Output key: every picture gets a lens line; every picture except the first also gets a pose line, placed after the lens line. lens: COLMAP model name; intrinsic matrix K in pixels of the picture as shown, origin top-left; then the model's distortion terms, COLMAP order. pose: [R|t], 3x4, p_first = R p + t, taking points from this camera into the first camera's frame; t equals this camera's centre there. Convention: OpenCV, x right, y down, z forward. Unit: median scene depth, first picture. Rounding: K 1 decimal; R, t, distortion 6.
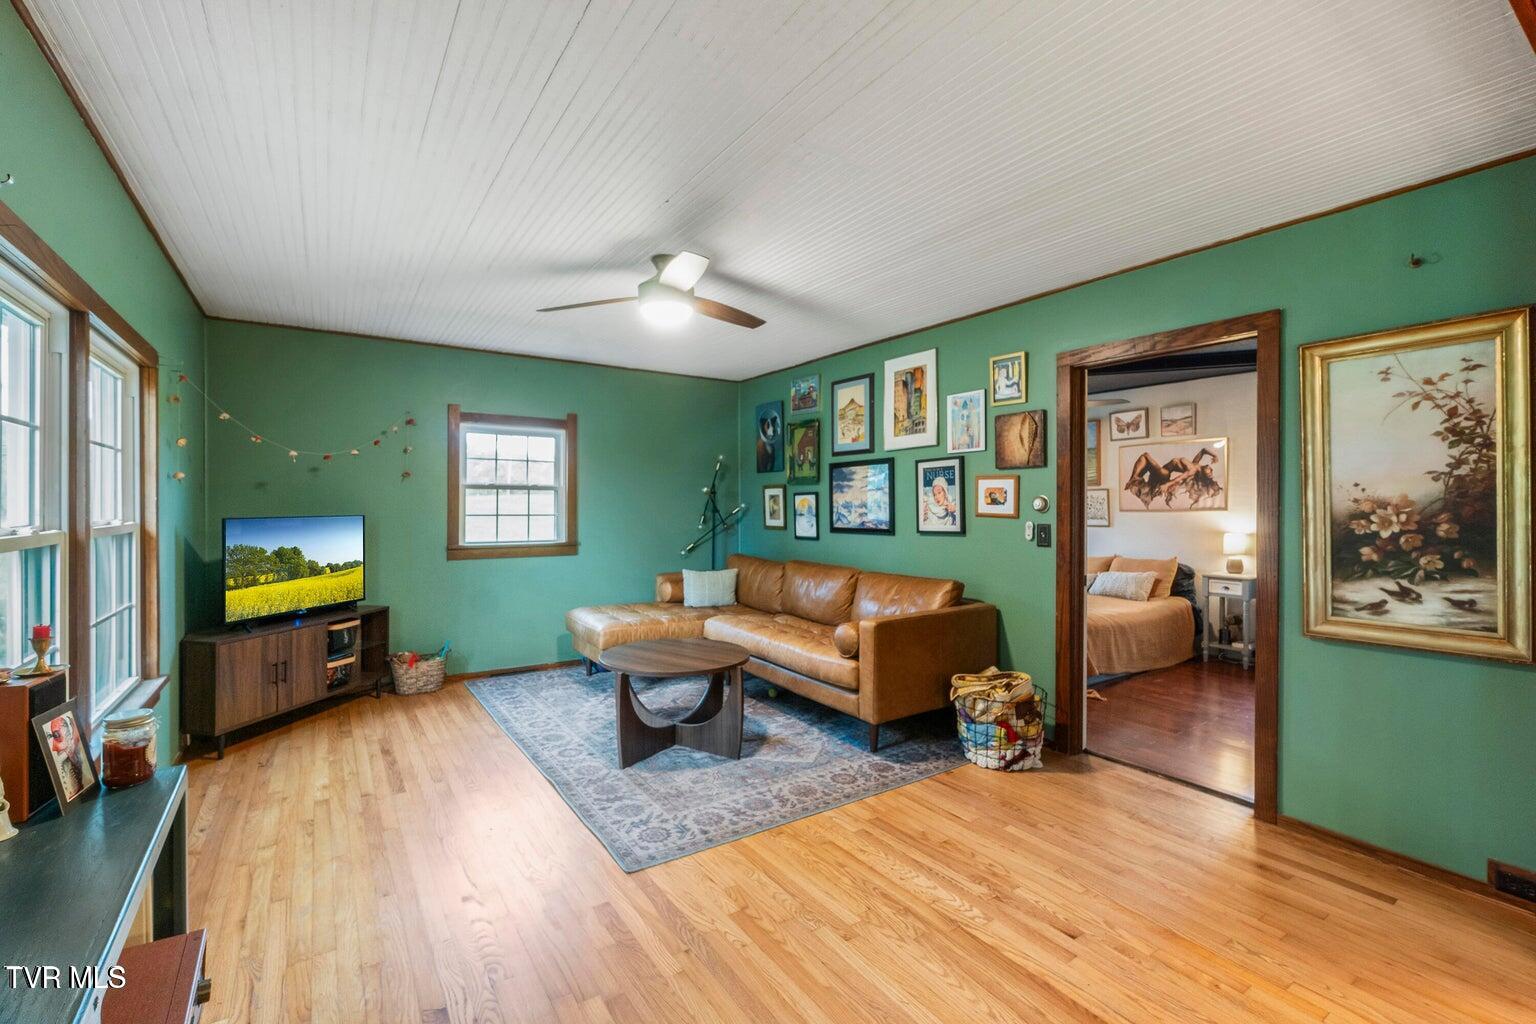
lens RADIAL K [[667.1, 0, 763.4], [0, 667.1, 509.6], [0, 0, 1]] dist [-0.002169, 0.000672]
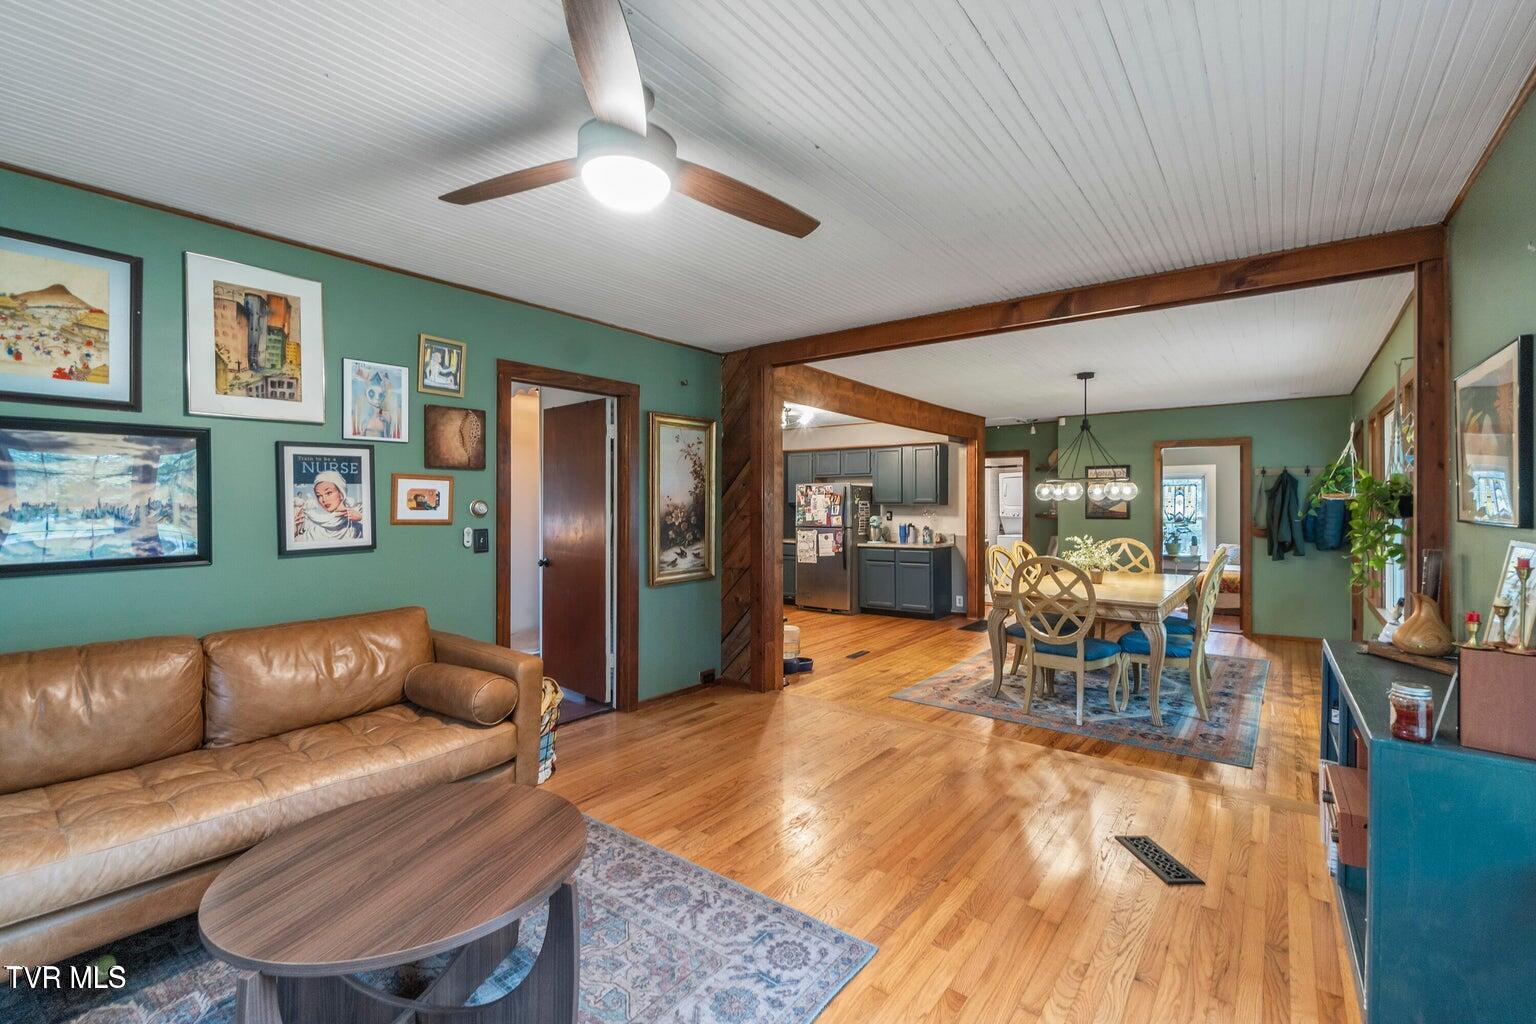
lens RADIAL K [[667.1, 0, 767.1], [0, 667.1, 505.4], [0, 0, 1]] dist [-0.002169, 0.000672]
pose [[-0.318512, -0.005874, 0.947901, -0.608090], [0.004516, 0.999960, 0.007714, -0.017683], [-0.947908, 0.006737, -0.318473, 0.885928]]
